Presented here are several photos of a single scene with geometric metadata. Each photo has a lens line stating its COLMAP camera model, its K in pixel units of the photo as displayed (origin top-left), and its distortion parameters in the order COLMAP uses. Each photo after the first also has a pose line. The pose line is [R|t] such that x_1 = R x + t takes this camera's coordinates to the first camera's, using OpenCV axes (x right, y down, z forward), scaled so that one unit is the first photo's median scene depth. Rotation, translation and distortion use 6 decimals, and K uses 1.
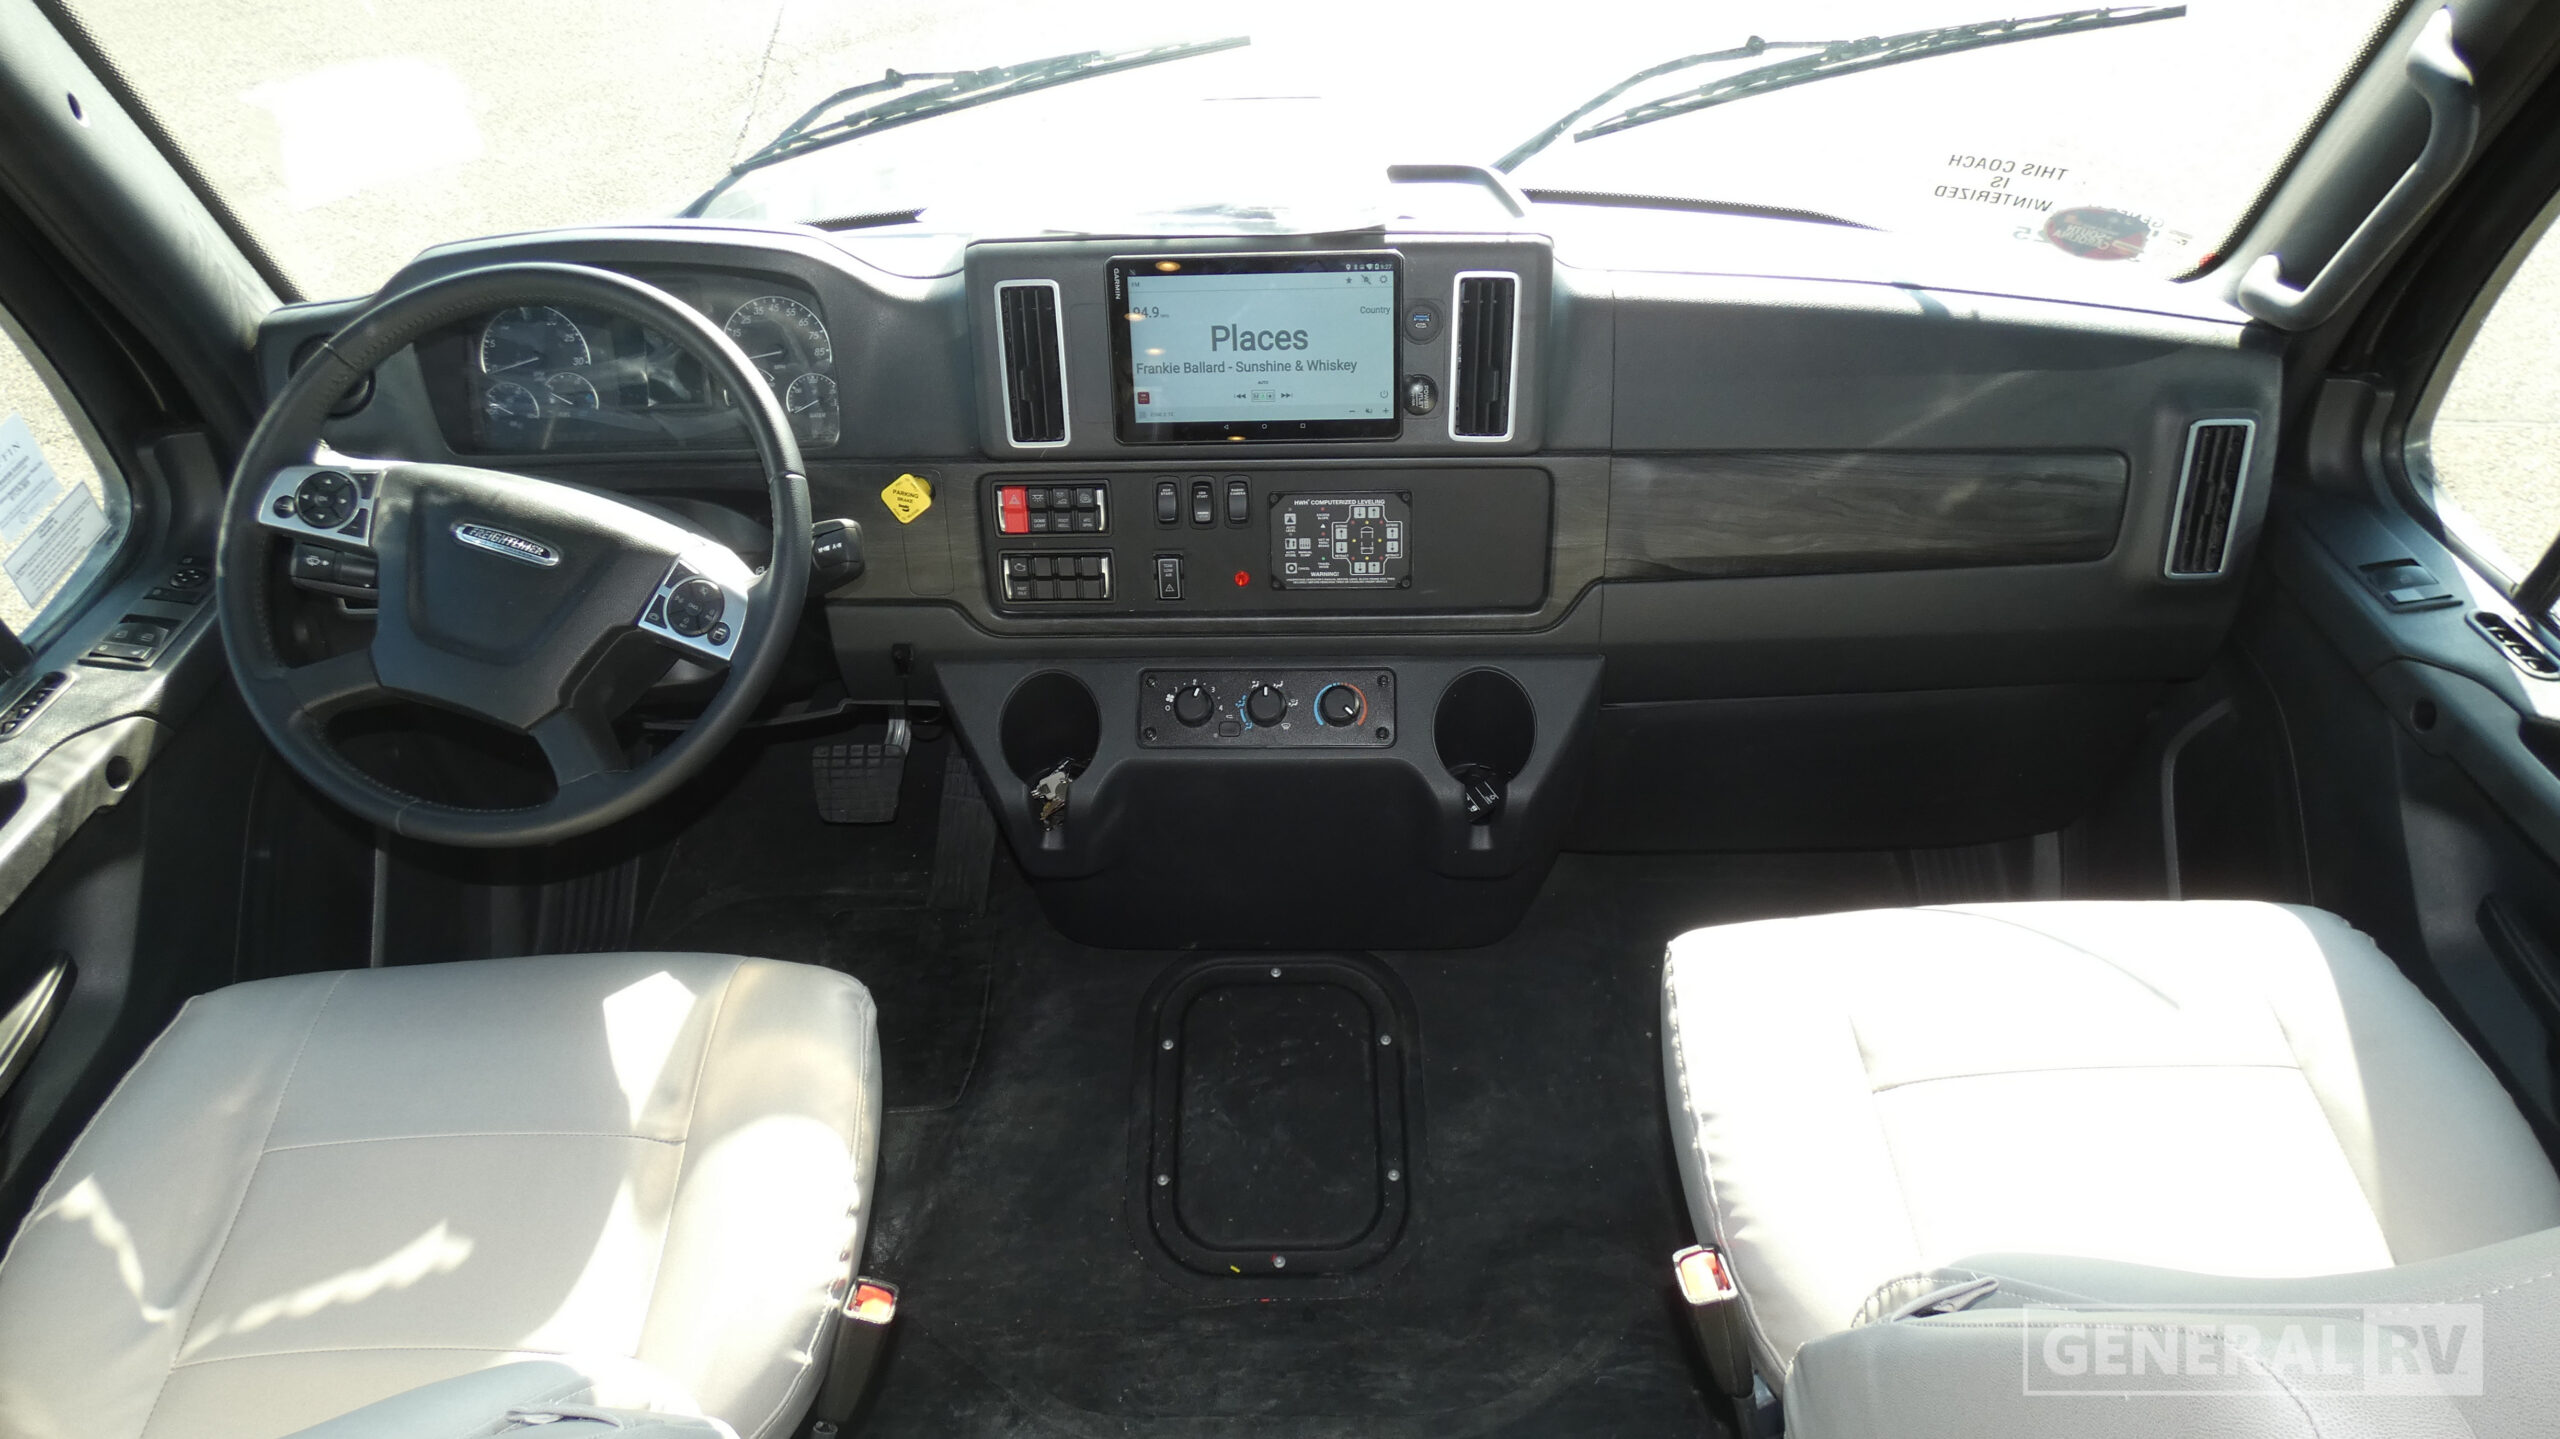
lens RADIAL K [[1531.7, 0, 1277.3], [0, 1531.7, 716.2], [0, 0, 1]] dist [-0.001811, -0.002990]
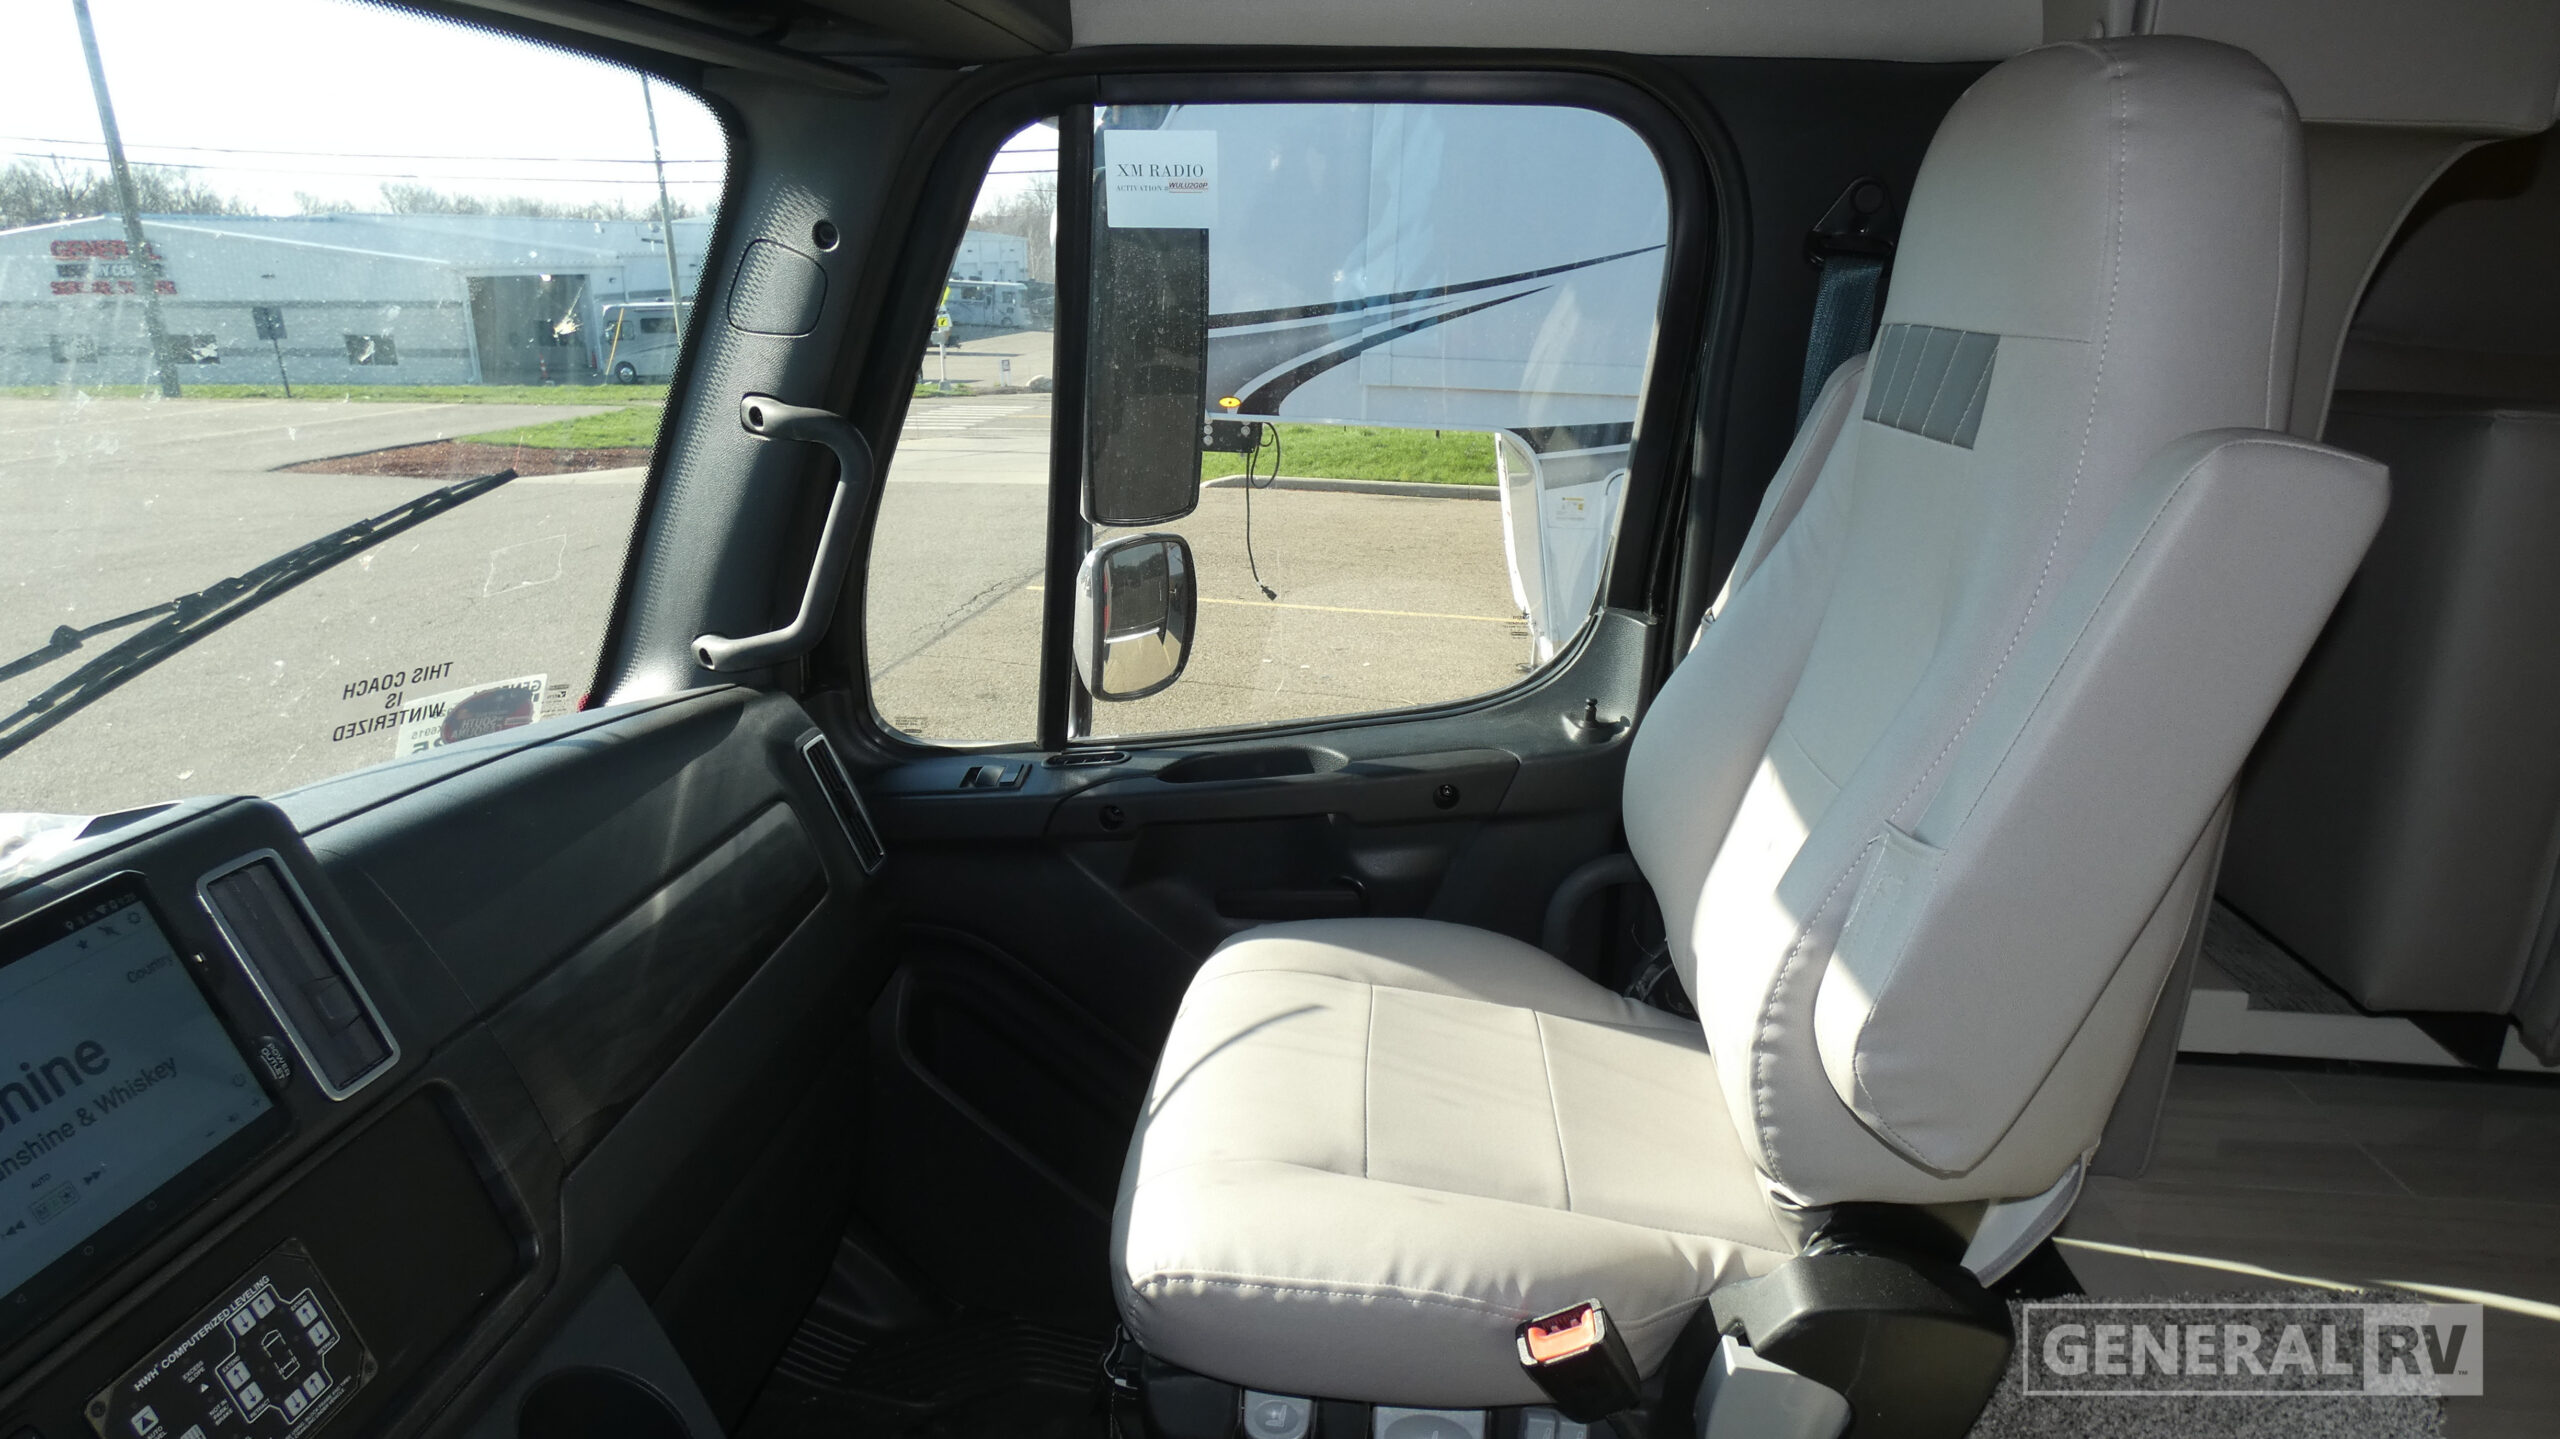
lens RADIAL K [[1531.7, 0, 1277.3], [0, 1531.7, 701.6], [0, 0, 1]] dist [-0.001811, -0.002990]
pose [[0.110843, -0.250943, 0.961635, -0.385982], [0.681873, 0.723135, 0.110109, -0.100348], [-0.723023, 0.643508, 0.251266, 0.436795]]
